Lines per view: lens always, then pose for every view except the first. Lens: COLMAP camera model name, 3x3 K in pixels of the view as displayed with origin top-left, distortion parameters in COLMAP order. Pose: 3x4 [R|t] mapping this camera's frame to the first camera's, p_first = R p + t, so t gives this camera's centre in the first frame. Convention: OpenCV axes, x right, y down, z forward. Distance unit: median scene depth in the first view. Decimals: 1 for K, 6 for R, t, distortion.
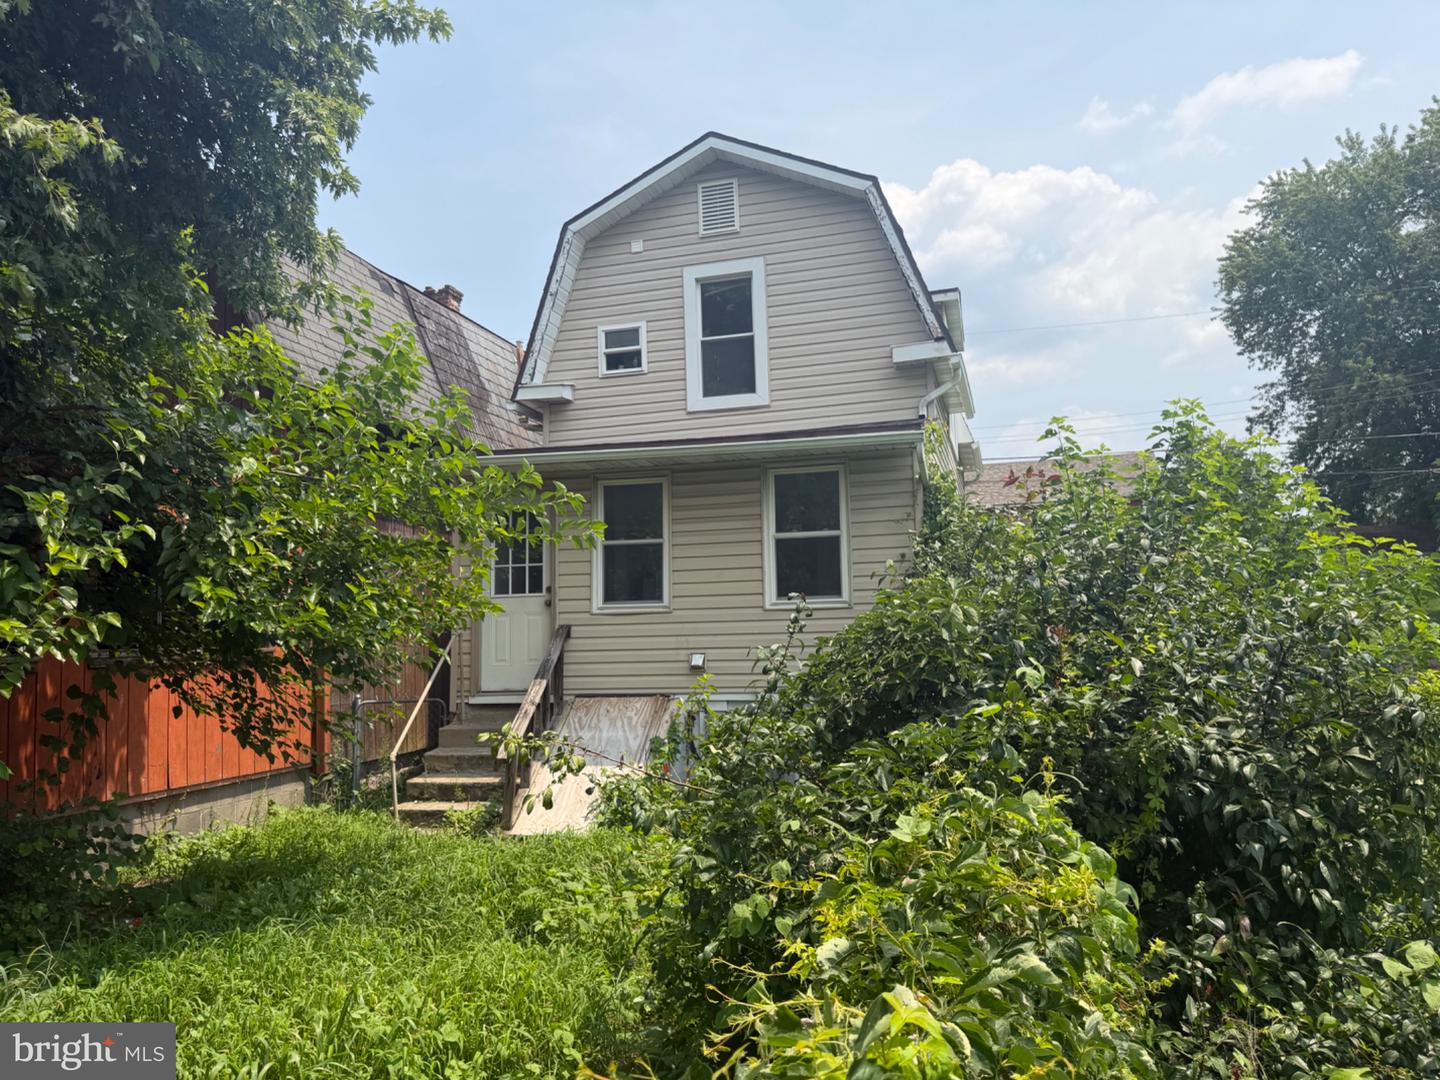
lens RADIAL K [[1015.0, 0, 720.0], [0, 1015.0, 540.0], [0, 0, 1]] dist [0.061411, -0.101711]
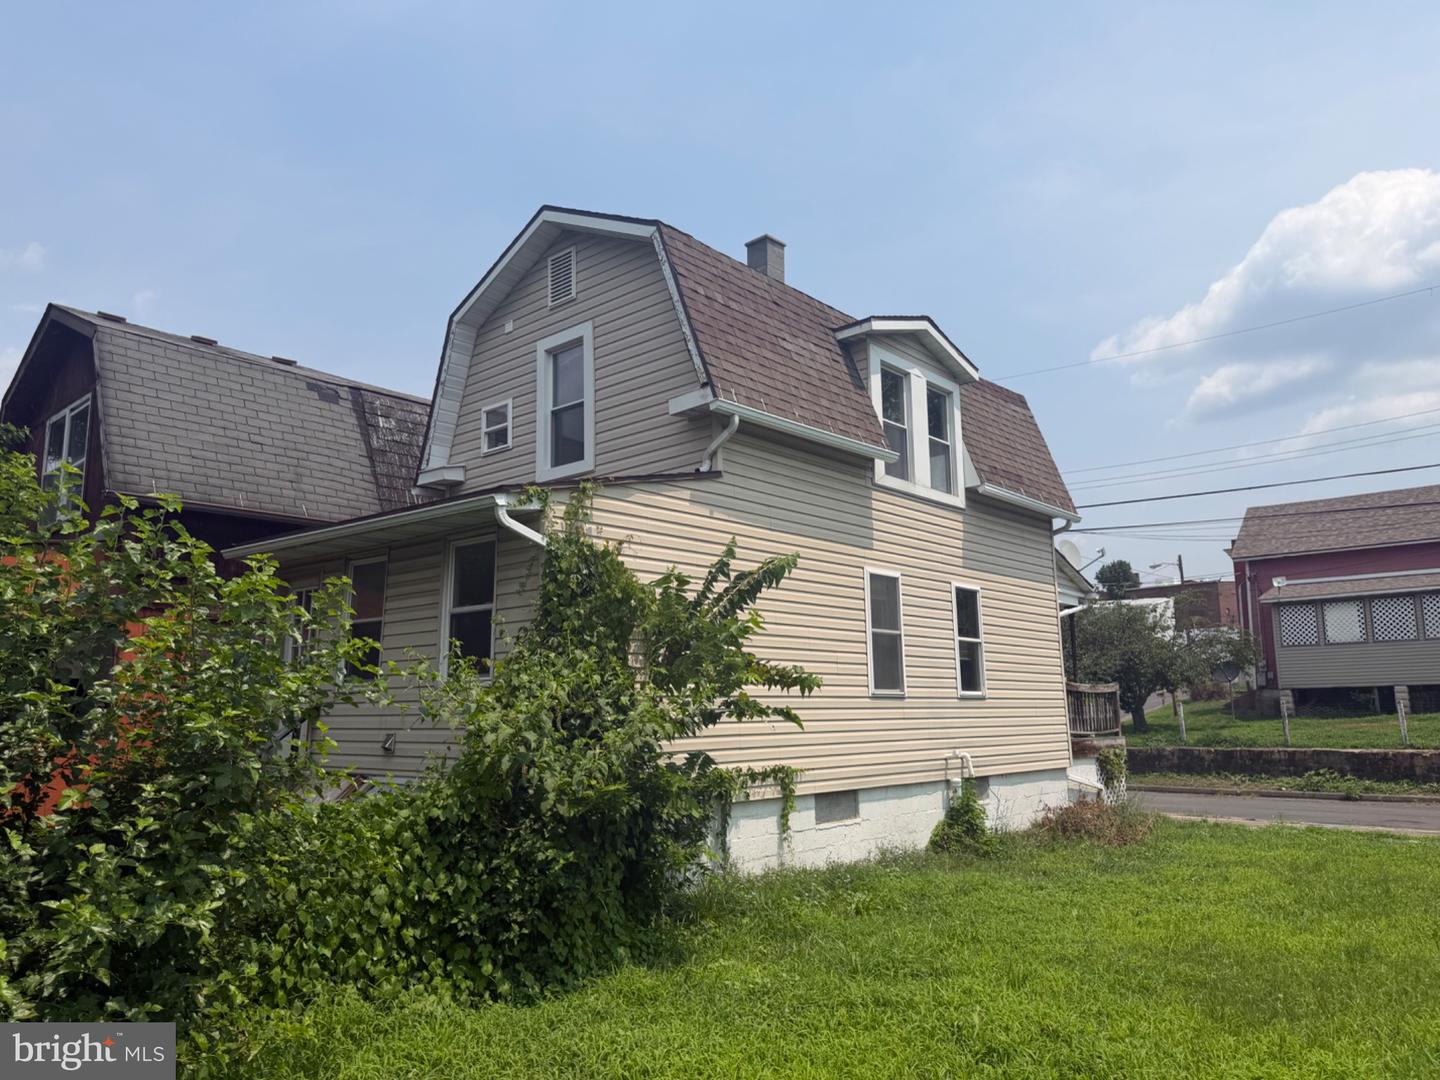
lens RADIAL K [[1015.0, 0, 720.0], [0, 1015.0, 540.0], [0, 0, 1]] dist [0.061411, -0.101711]
pose [[0.901004, -0.054533, -0.430370, 0.548372], [0.027221, 0.997220, -0.069370, 0.002345], [0.432957, 0.050788, 0.899983, 0.183875]]
